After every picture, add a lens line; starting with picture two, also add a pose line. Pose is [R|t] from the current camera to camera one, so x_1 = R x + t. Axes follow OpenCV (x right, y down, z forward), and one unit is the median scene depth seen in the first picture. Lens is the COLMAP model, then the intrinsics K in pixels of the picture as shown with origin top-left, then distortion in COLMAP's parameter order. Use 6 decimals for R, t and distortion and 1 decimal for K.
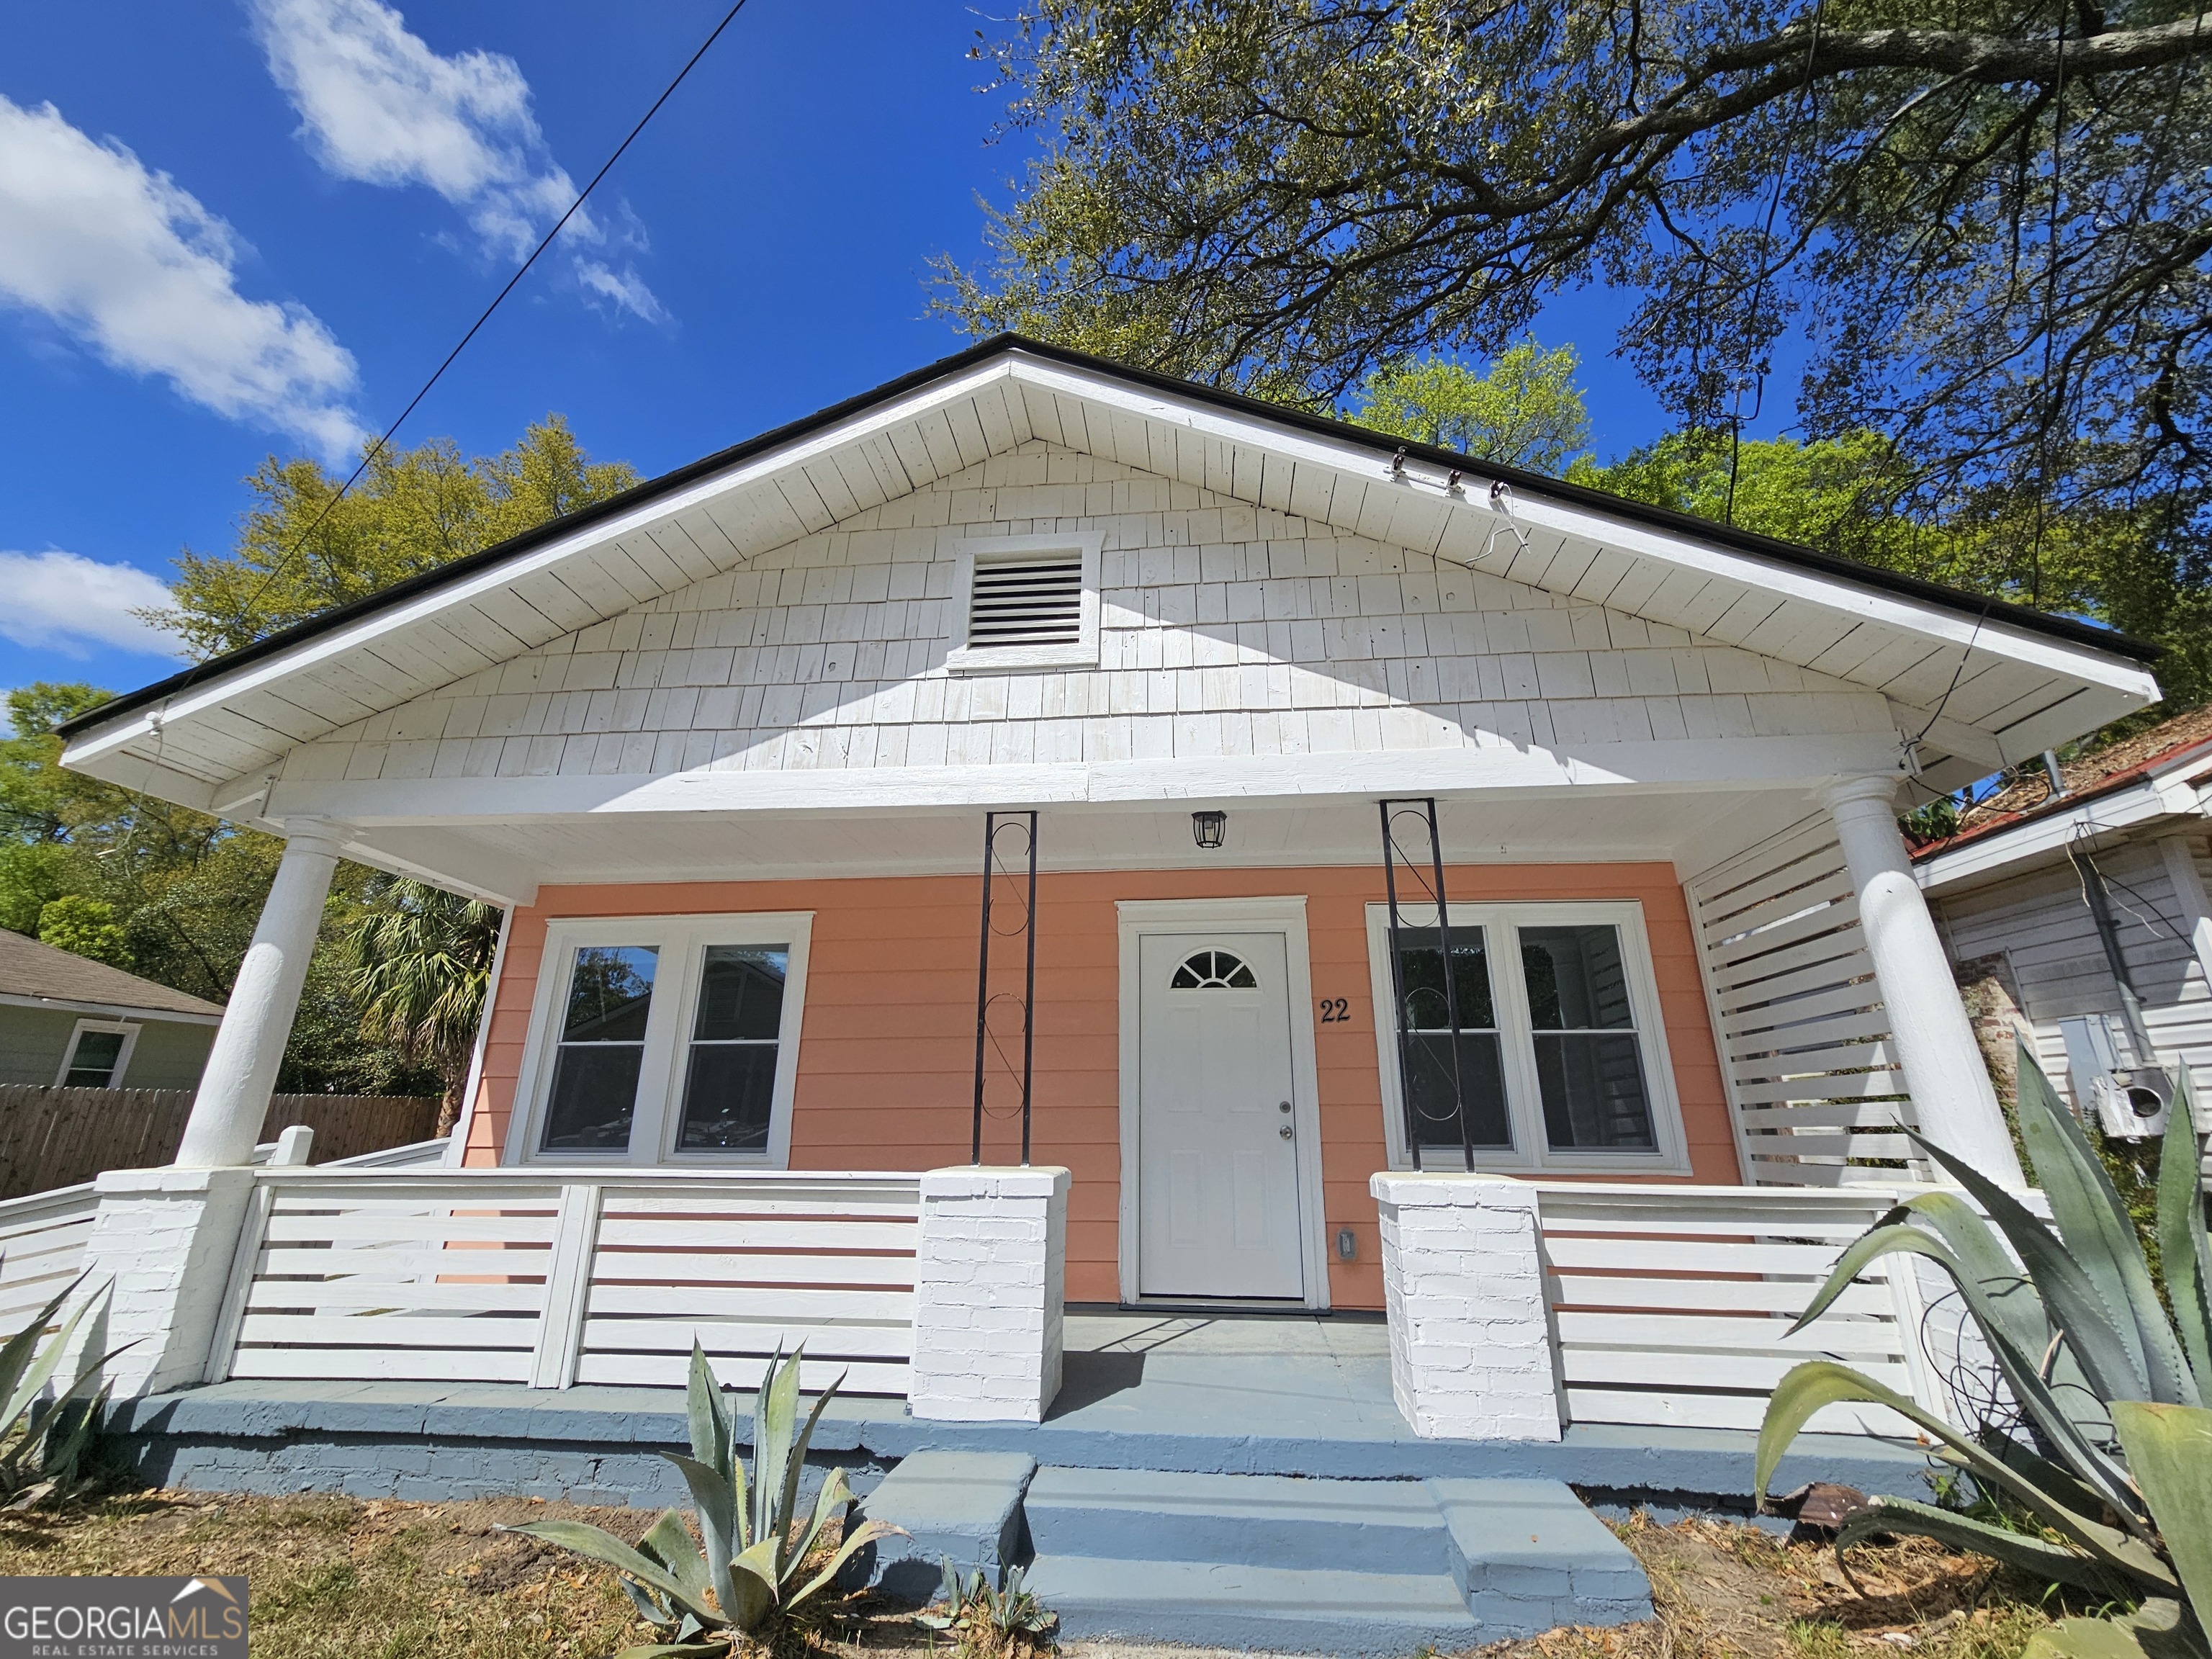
lens RADIAL K [[917.7, 0, 1106.0], [0, 917.7, 829.5], [0, 0, 1]] dist [0.000643, 0.001100]
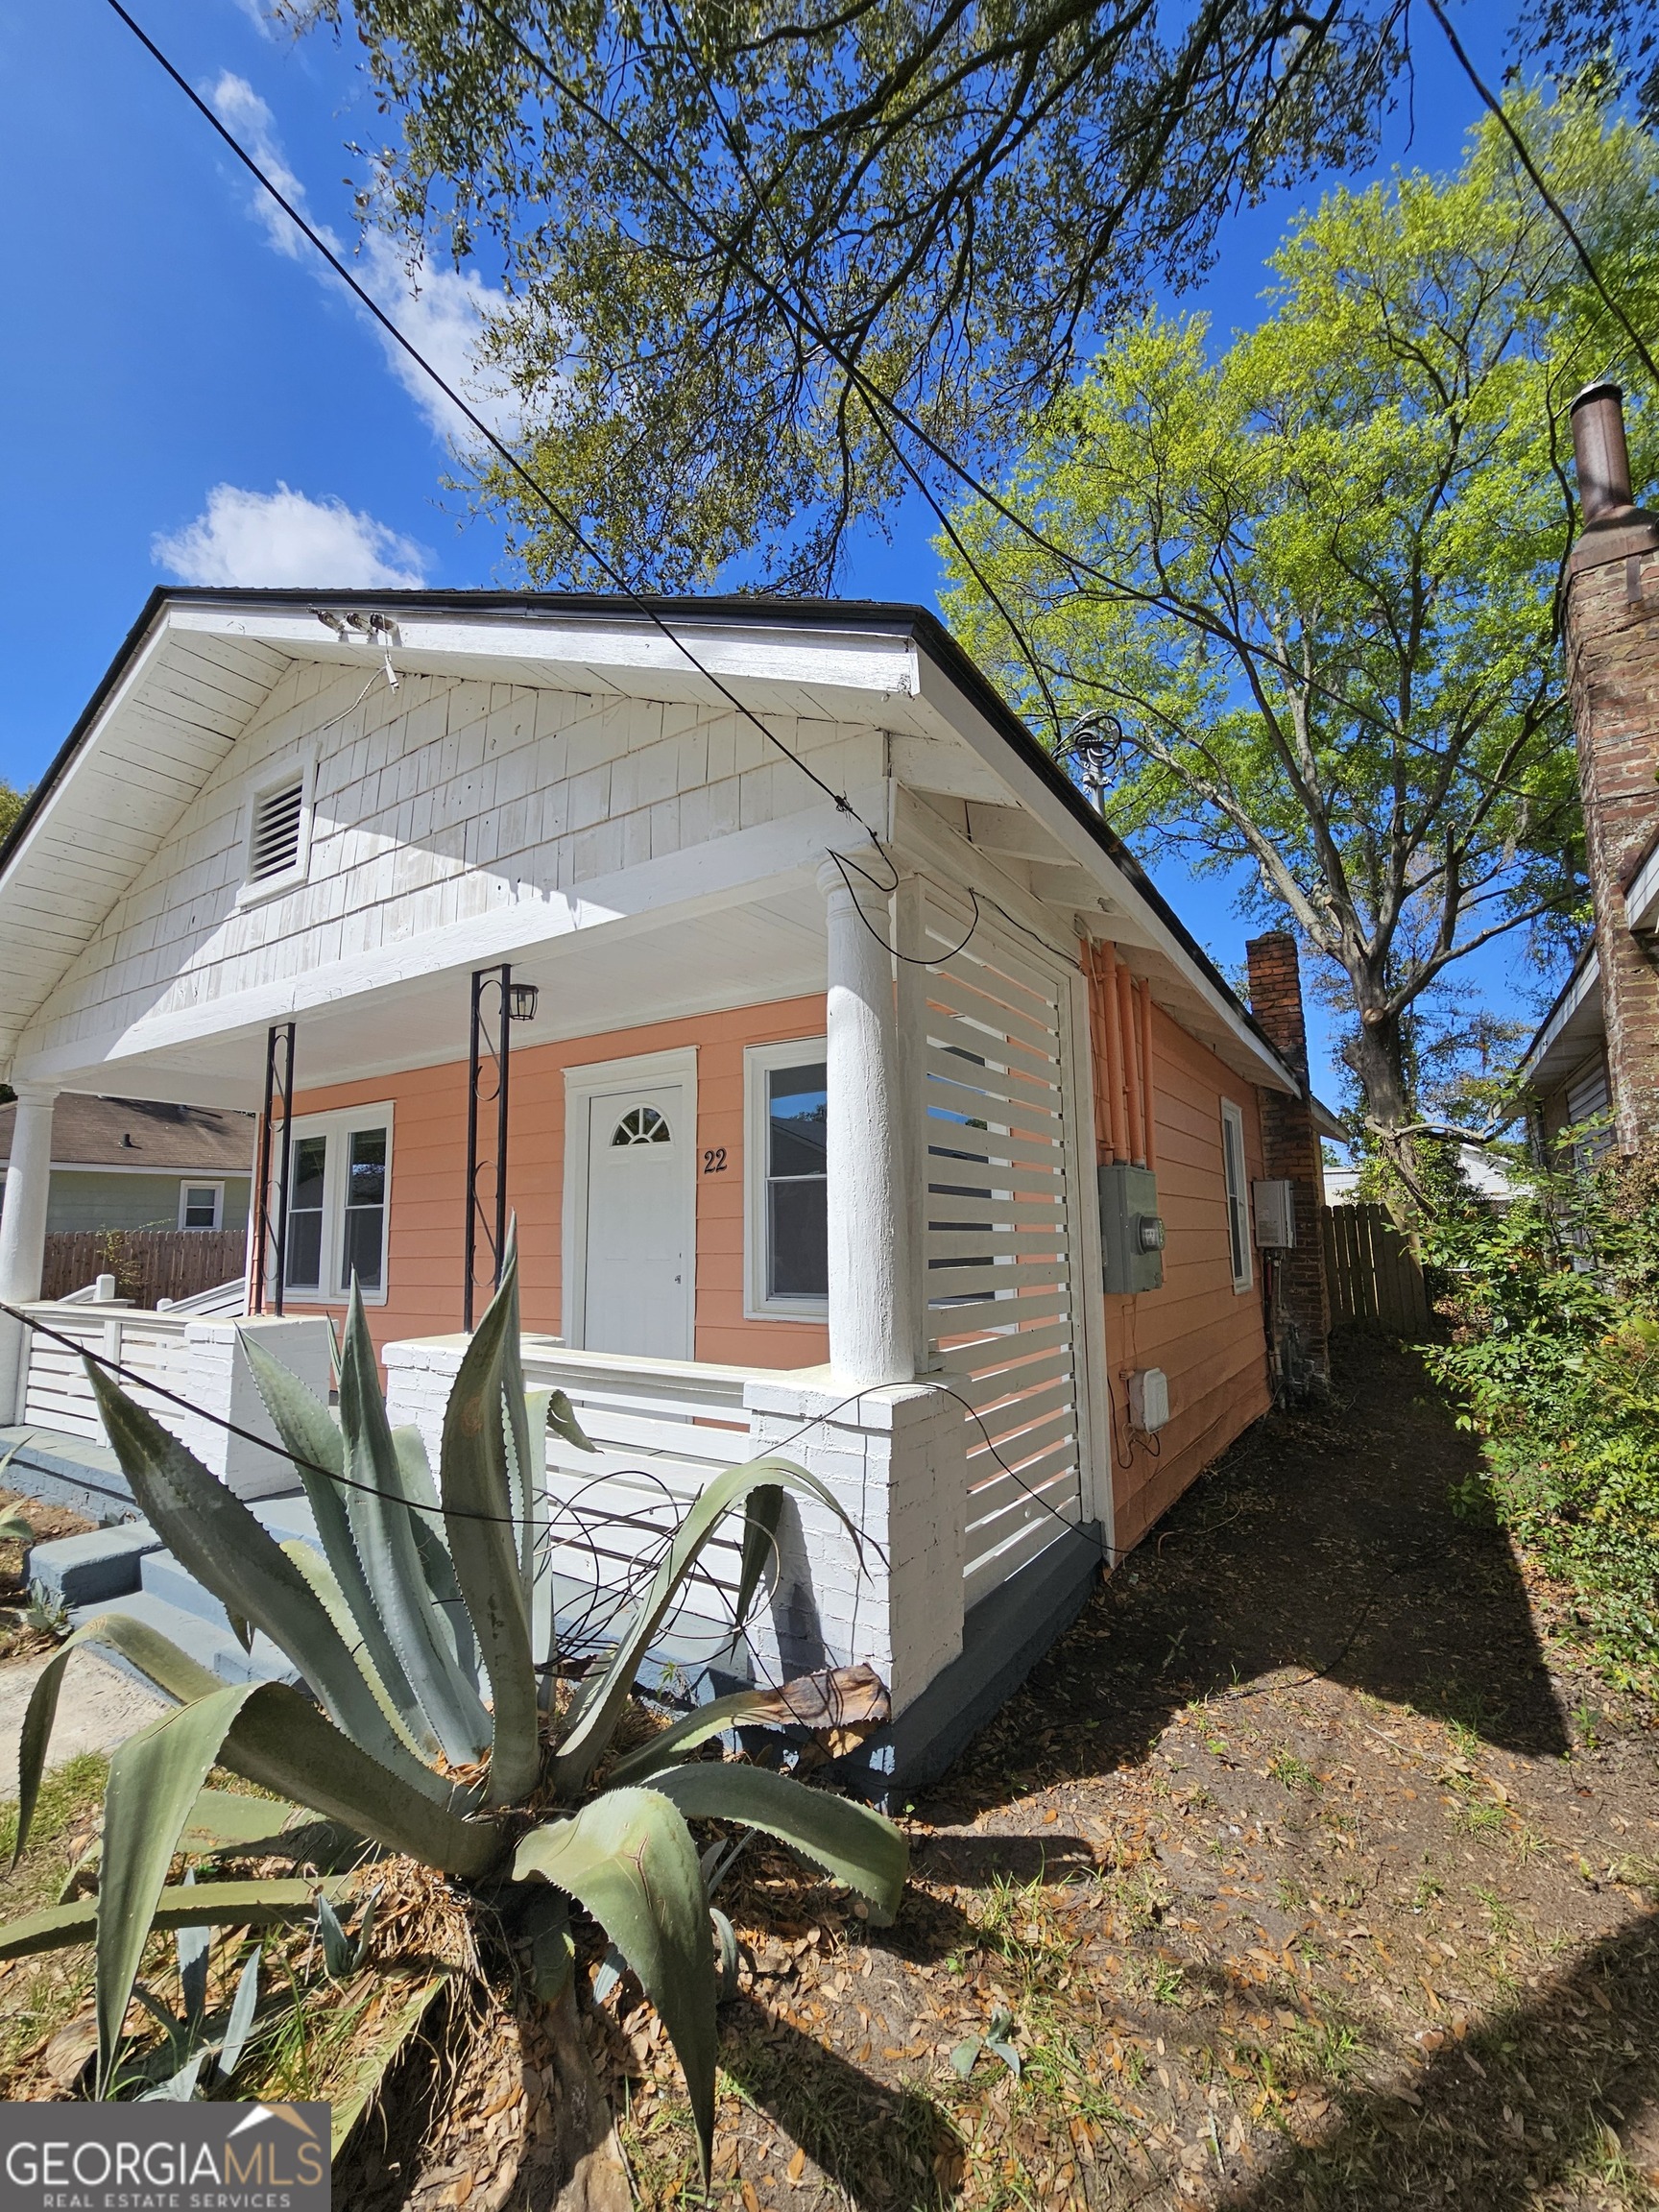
lens RADIAL K [[912.5, 0, 838.9], [0, 912.5, 1117.9], [0, 0, 1]] dist [-0.005664, -0.000181]
pose [[0.890279, -0.074395, -0.449298, 1.001428], [0.157261, 0.976101, 0.149987, 0.033140], [0.427402, -0.204187, 0.880702, 0.255889]]
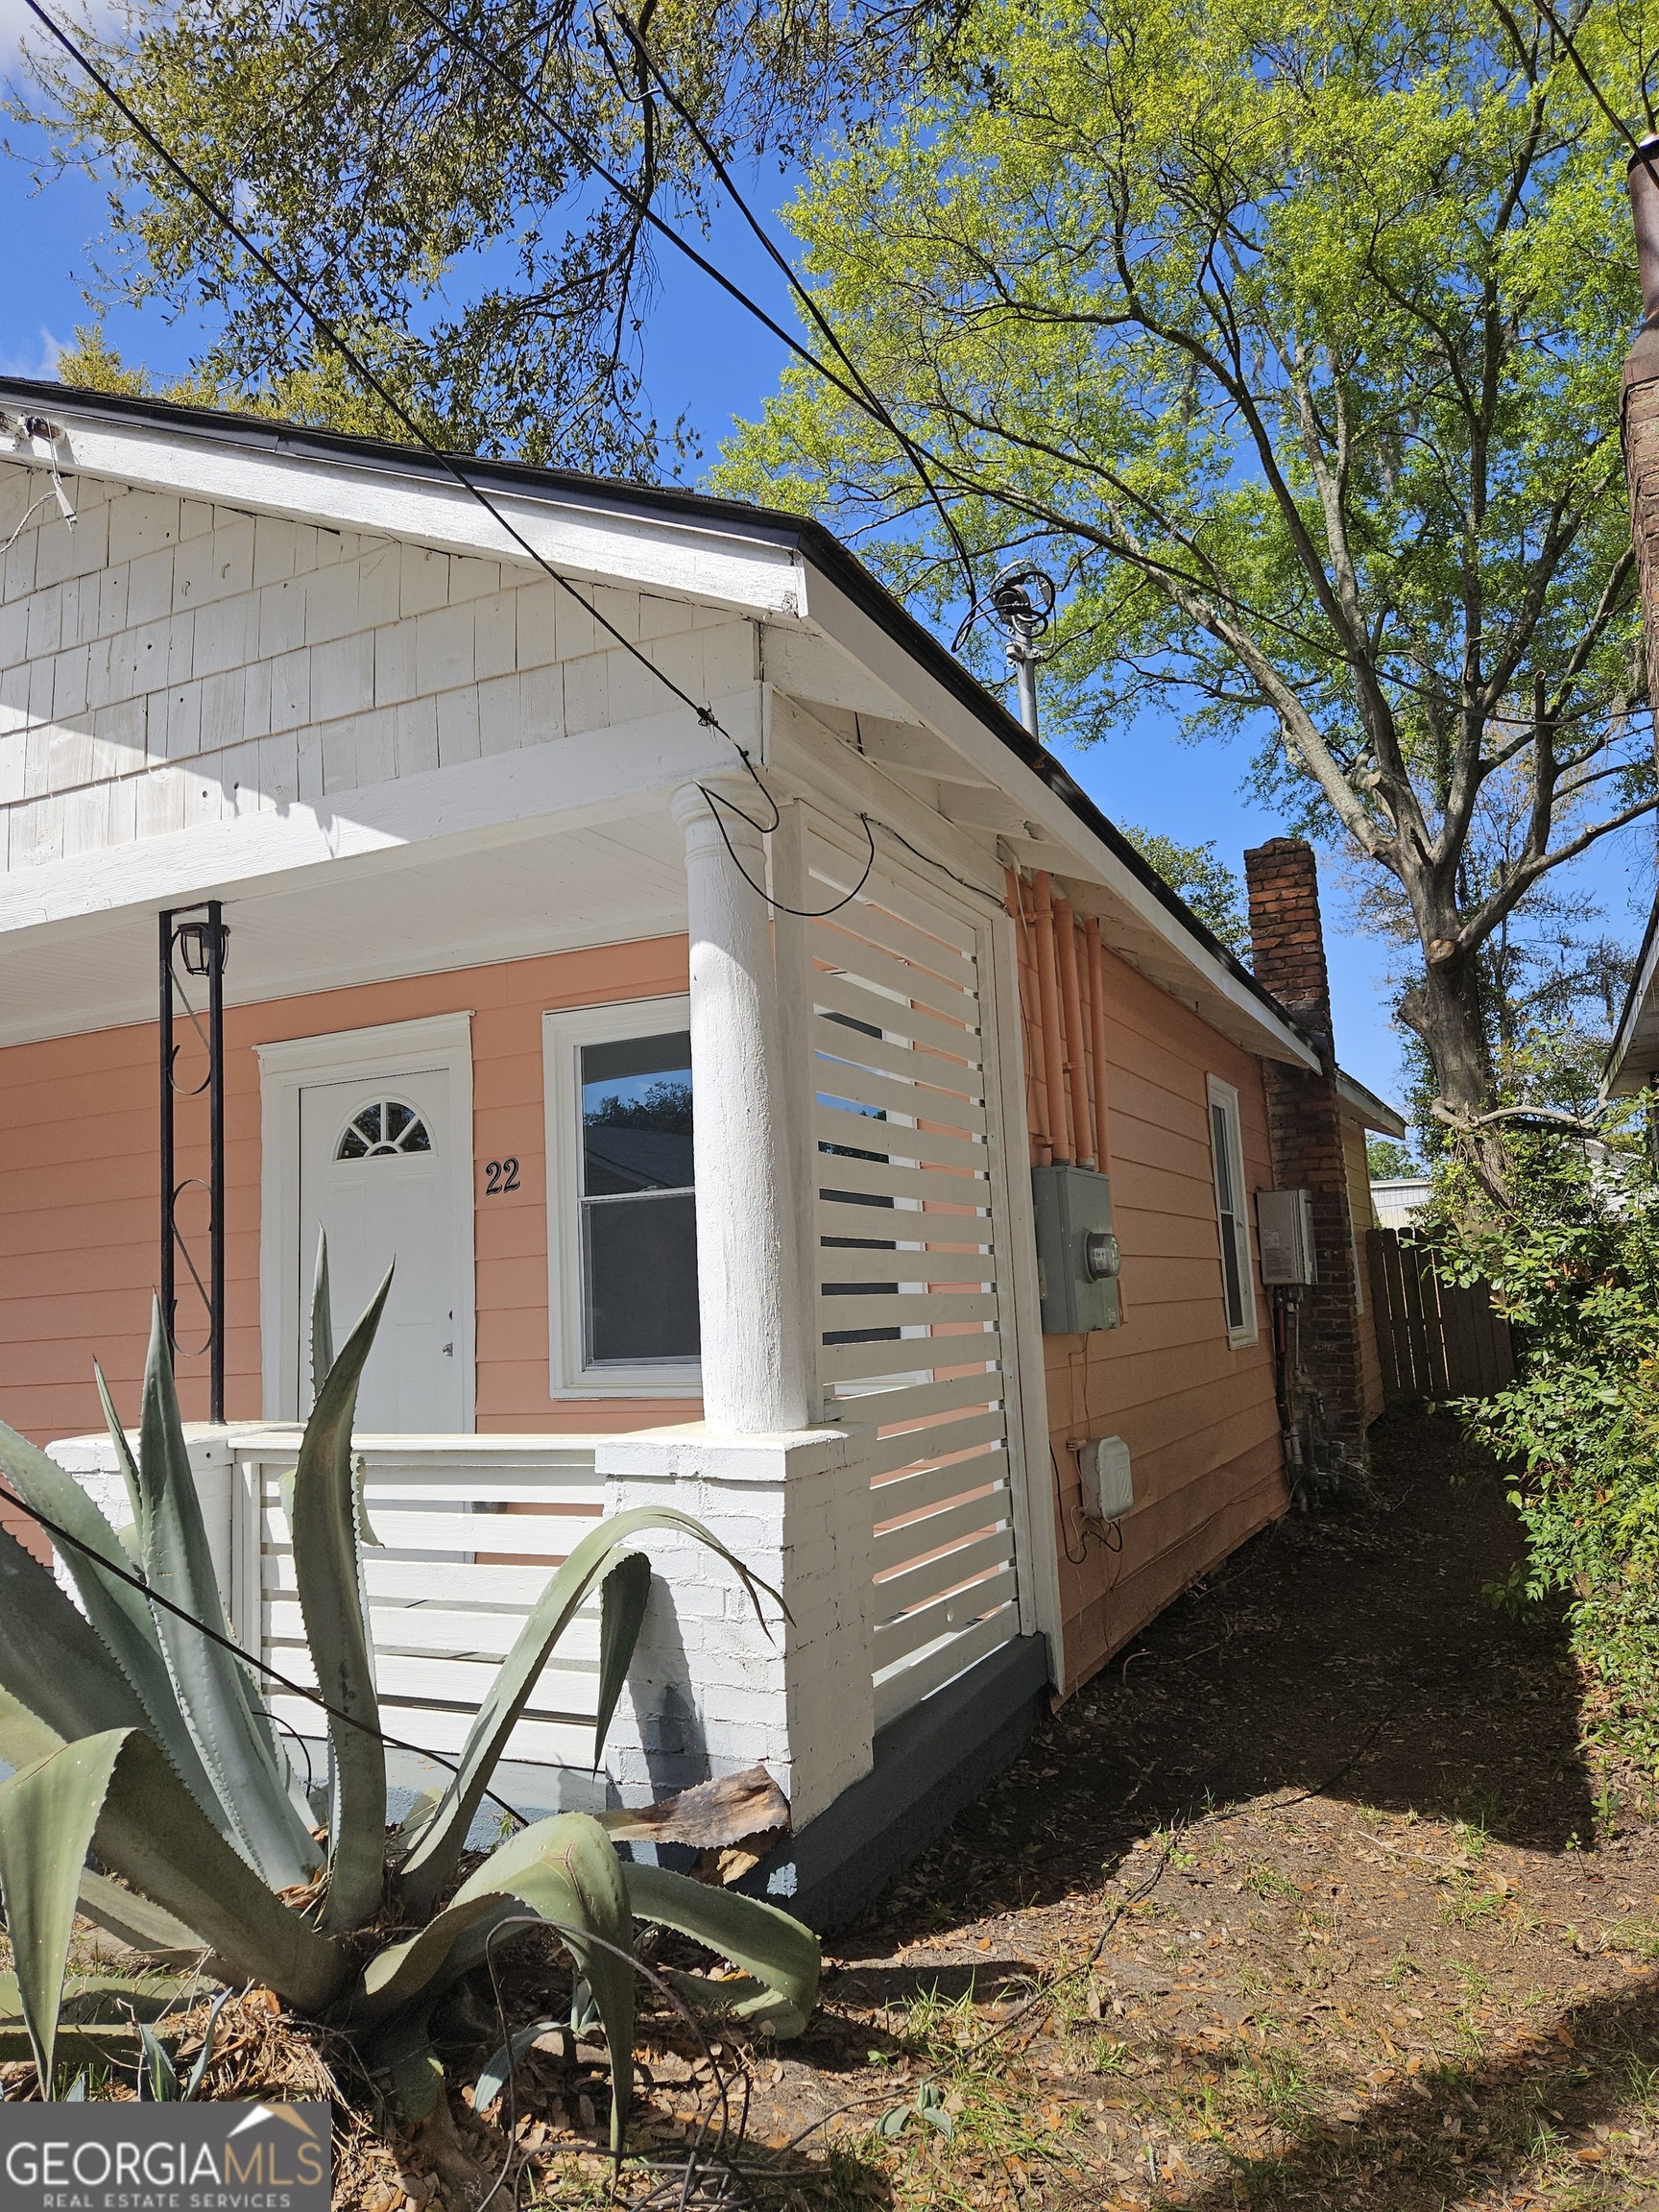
lens RADIAL K [[1480.7, 0, 829.5], [0, 1480.7, 1106.0], [0, 0, 1]] dist [0.083791, -0.076579]
pose [[0.938630, -0.092929, -0.332173, 1.054174], [0.154449, 0.974319, 0.163854, 0.002818], [0.308415, -0.205102, 0.928877, 0.070069]]
